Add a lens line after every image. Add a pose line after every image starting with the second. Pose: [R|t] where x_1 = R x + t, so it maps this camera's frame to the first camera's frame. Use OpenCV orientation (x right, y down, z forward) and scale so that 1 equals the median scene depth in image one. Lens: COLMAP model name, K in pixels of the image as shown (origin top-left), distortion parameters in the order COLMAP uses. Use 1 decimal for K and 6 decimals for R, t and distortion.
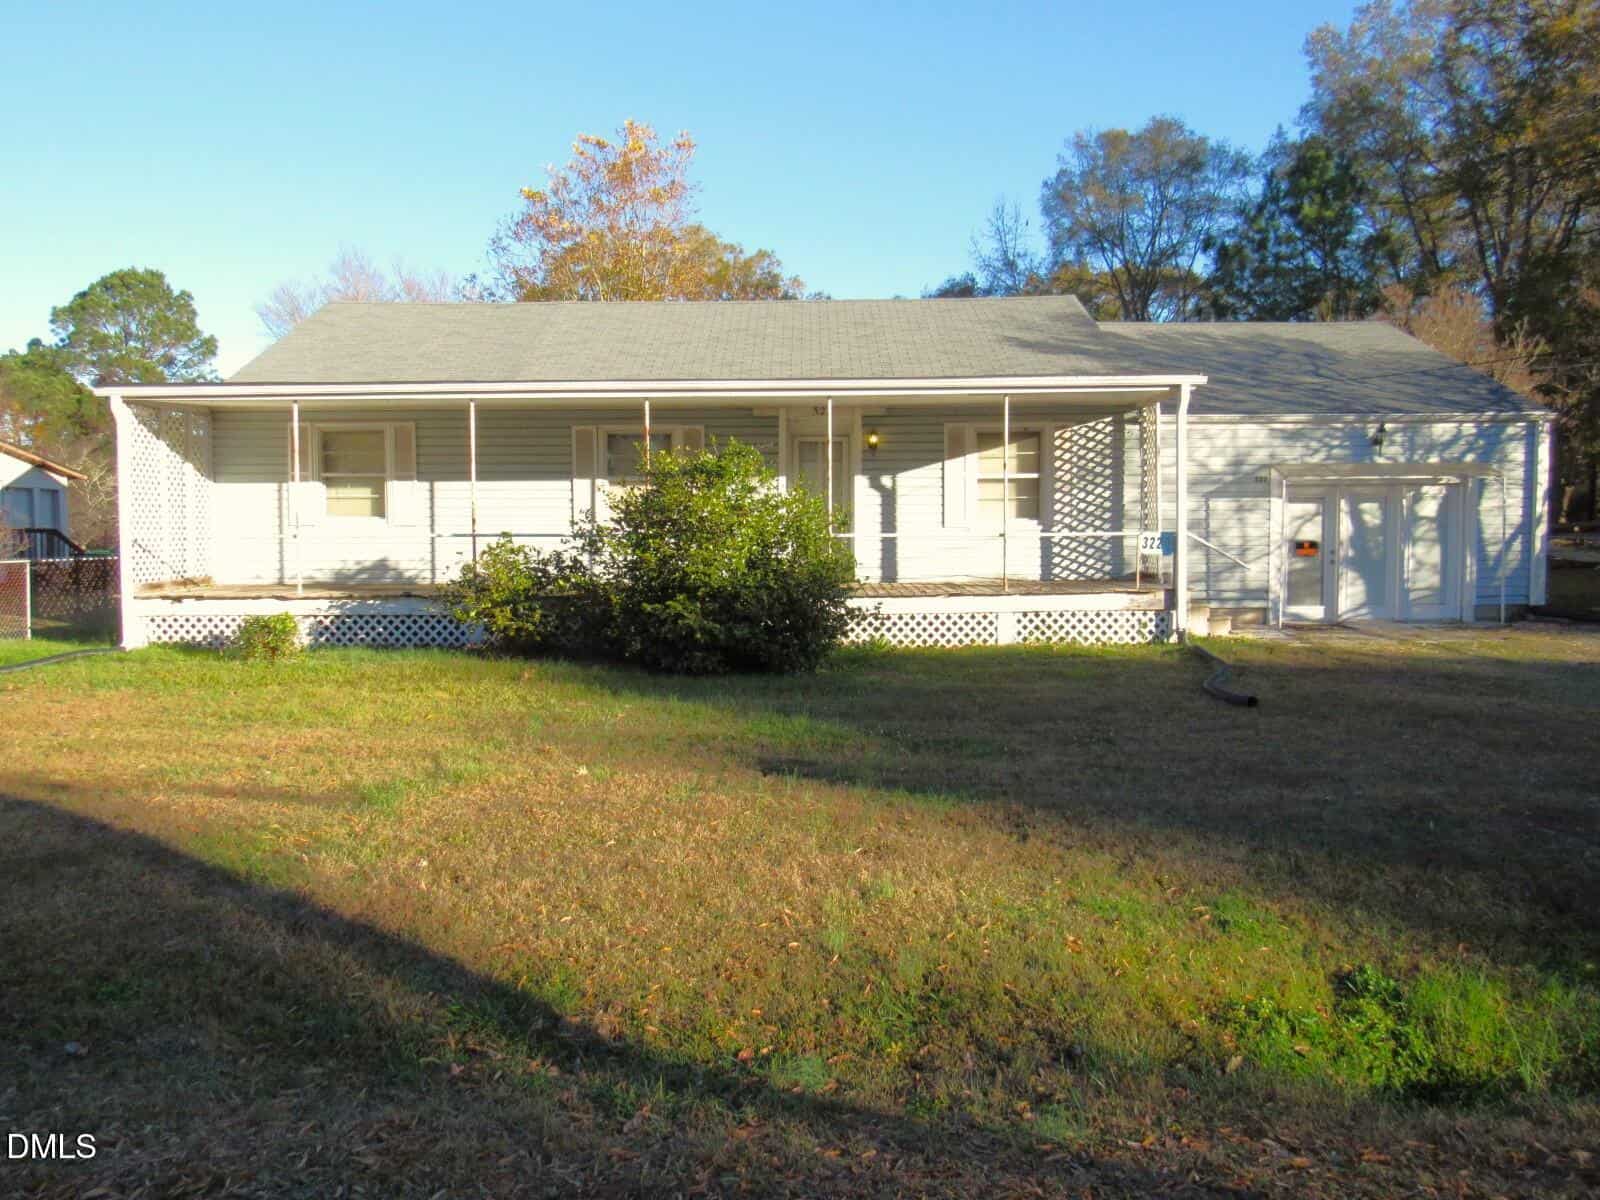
lens RADIAL K [[1166.1, 0, 800.8], [0, 1166.1, 606.7], [0, 0, 1]] dist [-0.005867, -0.006767]
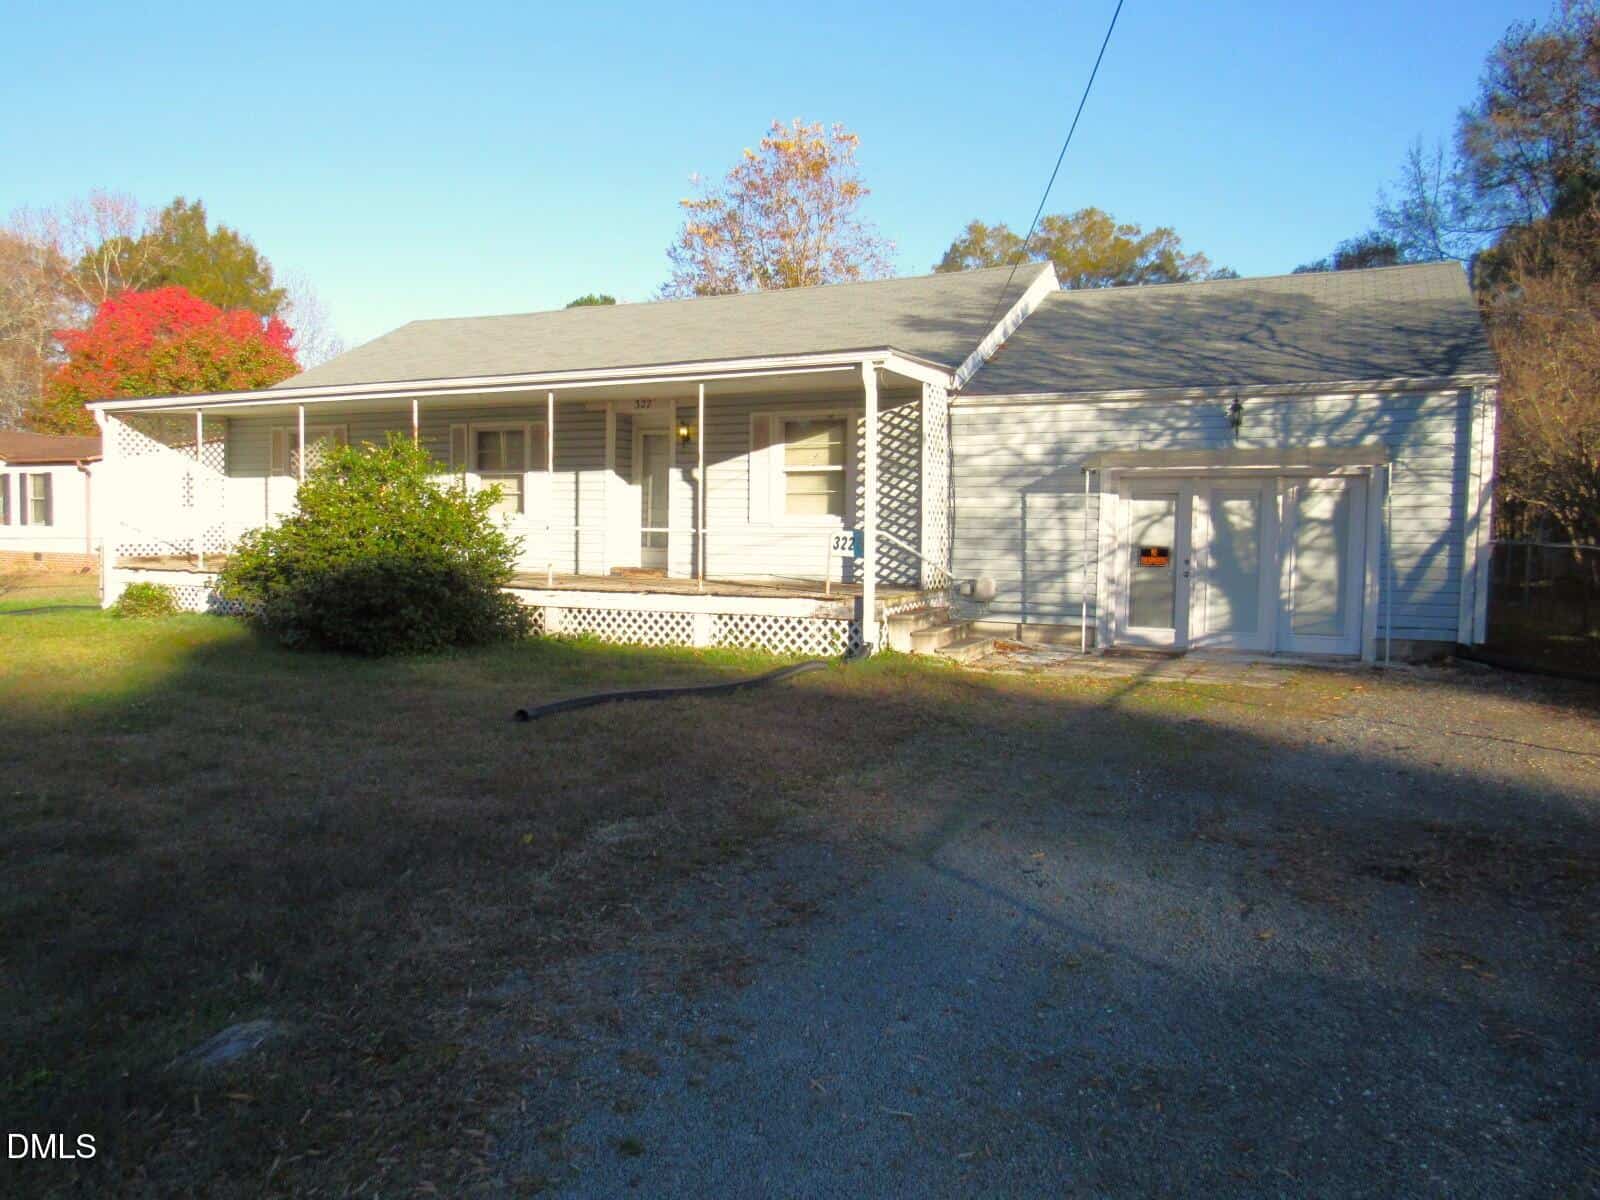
lens RADIAL K [[1166.1, 0, 801.7], [0, 1166.1, 592.2], [0, 0, 1]] dist [-0.005867, -0.006767]
pose [[0.892840, 0.042267, -0.448386, 0.589056], [-0.045702, 0.998950, 0.003161, -0.016605], [0.448049, 0.017670, 0.893835, 0.173588]]
